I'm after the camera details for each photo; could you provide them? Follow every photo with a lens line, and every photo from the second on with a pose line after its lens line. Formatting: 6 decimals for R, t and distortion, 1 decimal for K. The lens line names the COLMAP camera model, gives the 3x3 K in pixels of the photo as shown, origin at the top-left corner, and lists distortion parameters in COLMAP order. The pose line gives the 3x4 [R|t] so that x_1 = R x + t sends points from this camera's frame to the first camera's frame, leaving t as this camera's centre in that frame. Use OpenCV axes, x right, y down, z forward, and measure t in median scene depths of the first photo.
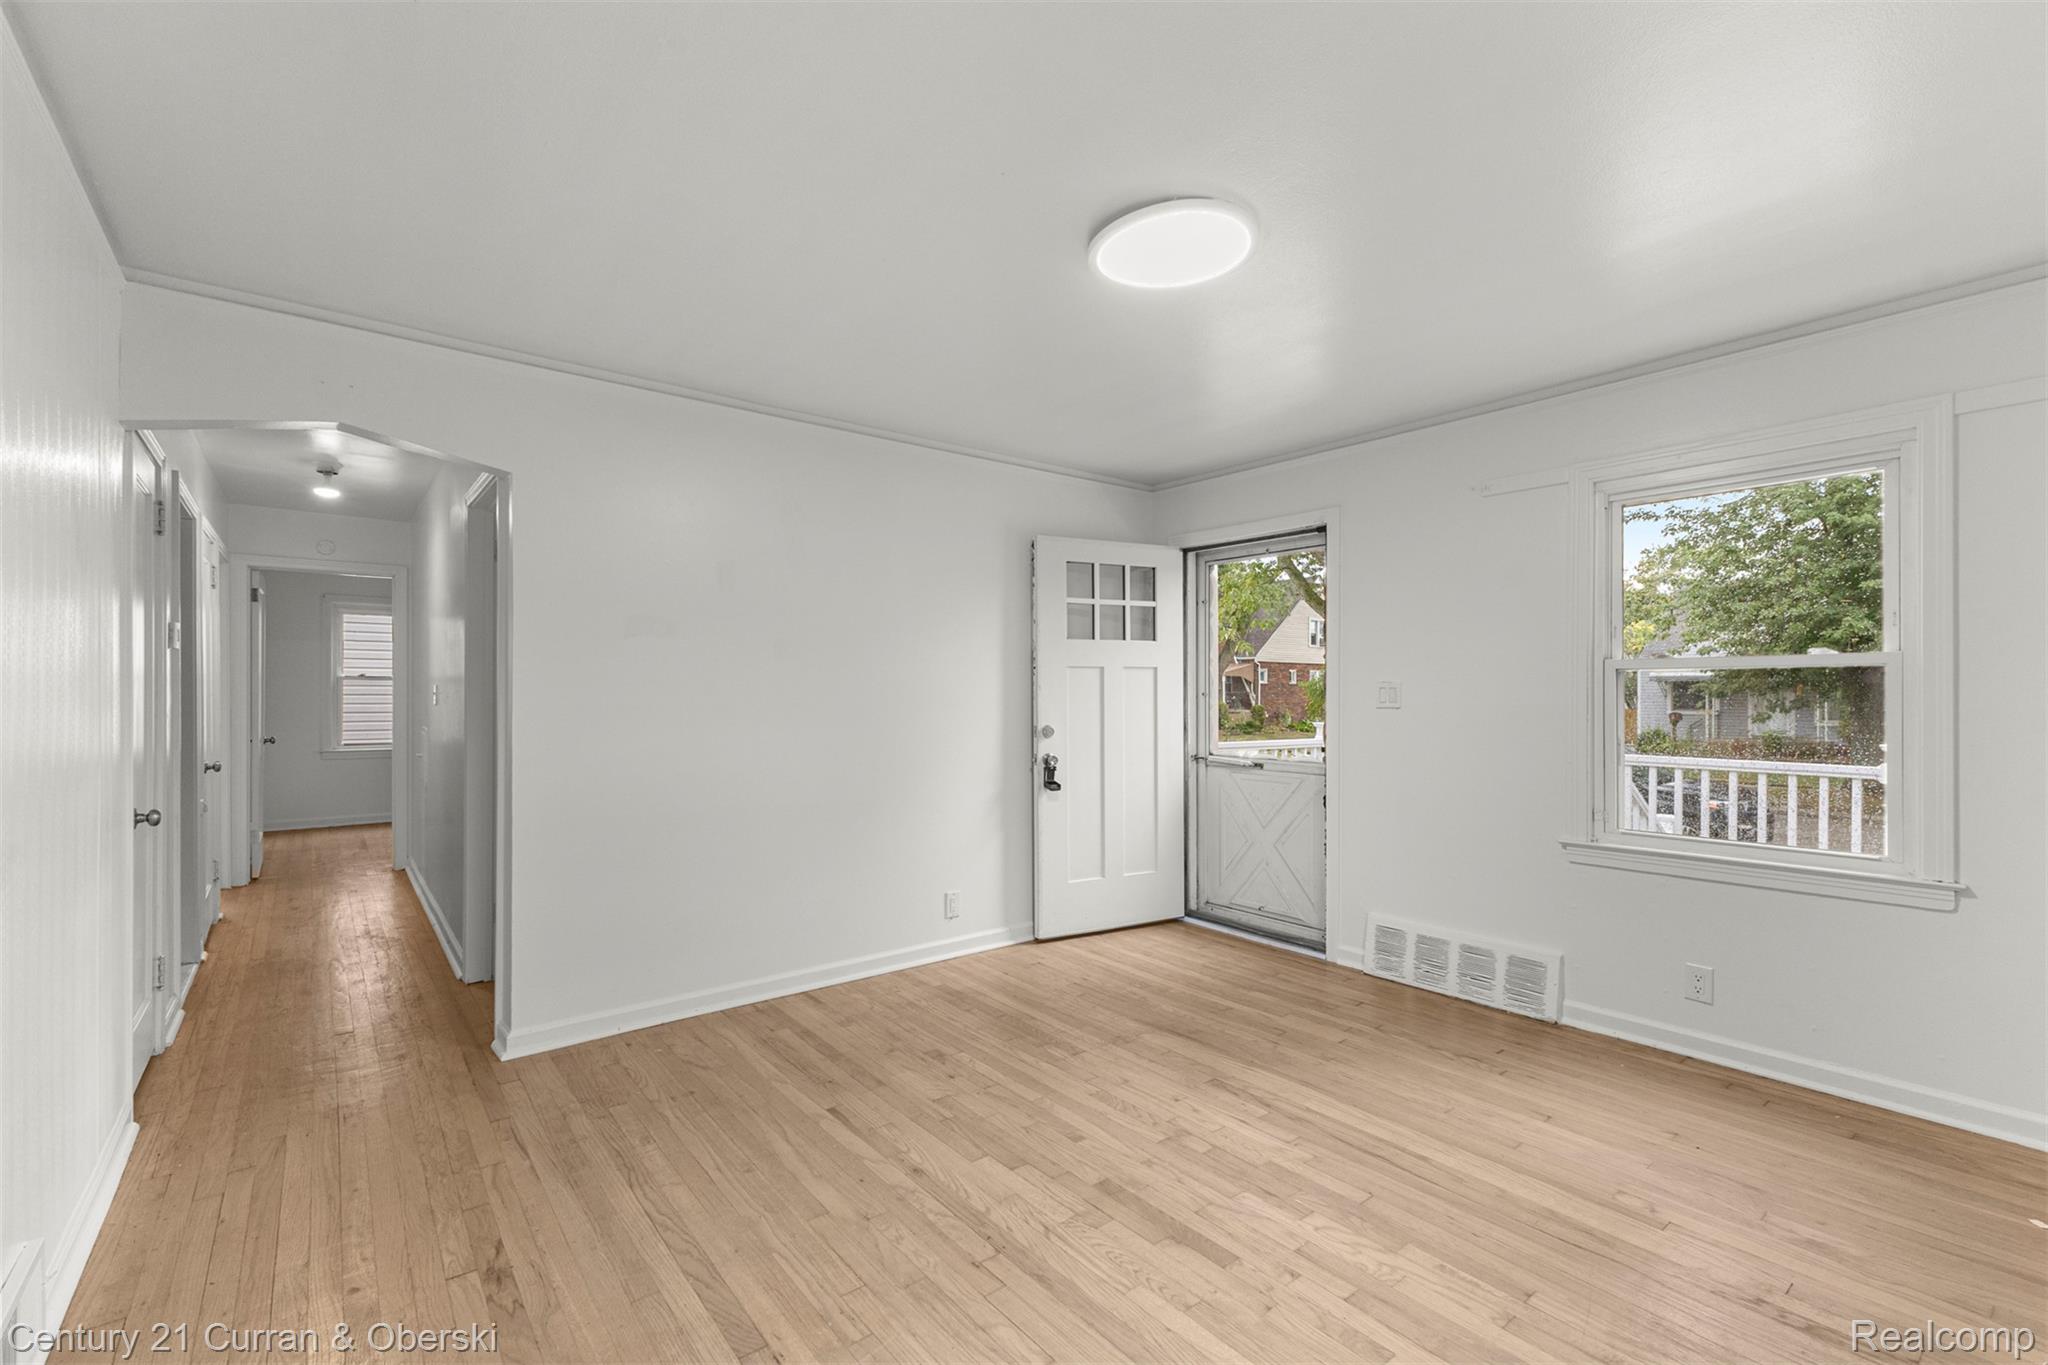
lens RADIAL K [[884.3, 0, 1020.7], [0, 884.3, 684.8], [0, 0, 1]] dist [0.004744, 0.001744]
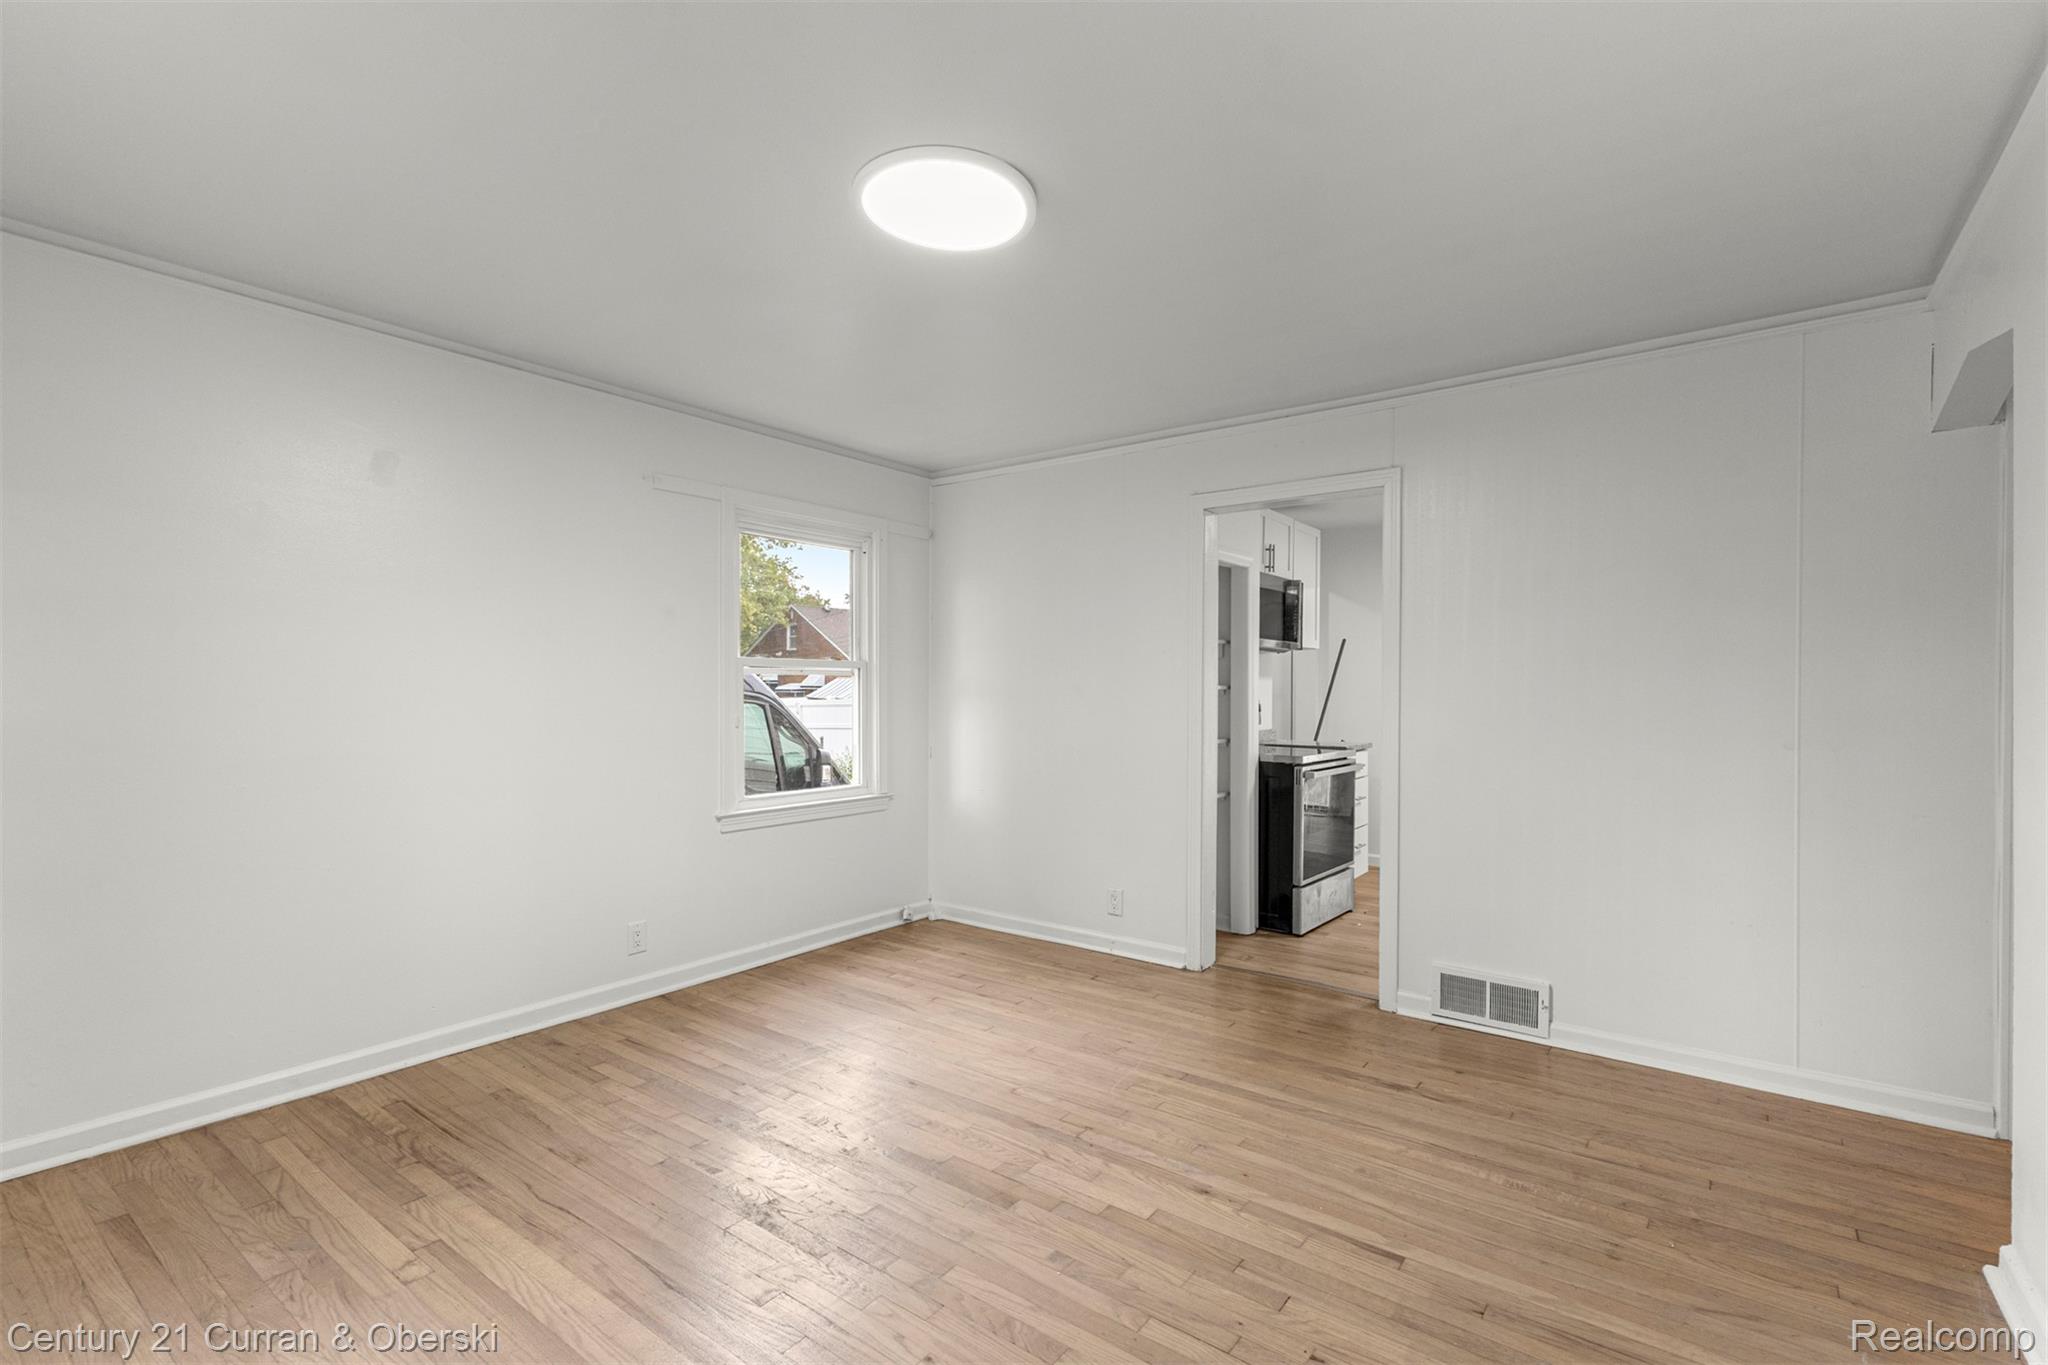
lens RADIAL K [[898.6, 0, 1026.7], [0, 898.6, 689.4], [0, 0, 1]] dist [0.008226, -0.002680]
pose [[-0.966831, -0.000448, -0.255417, 0.325964], [0.001395, 0.999974, -0.007034, 0.017509], [0.255413, -0.007157, -0.966806, 1.962557]]
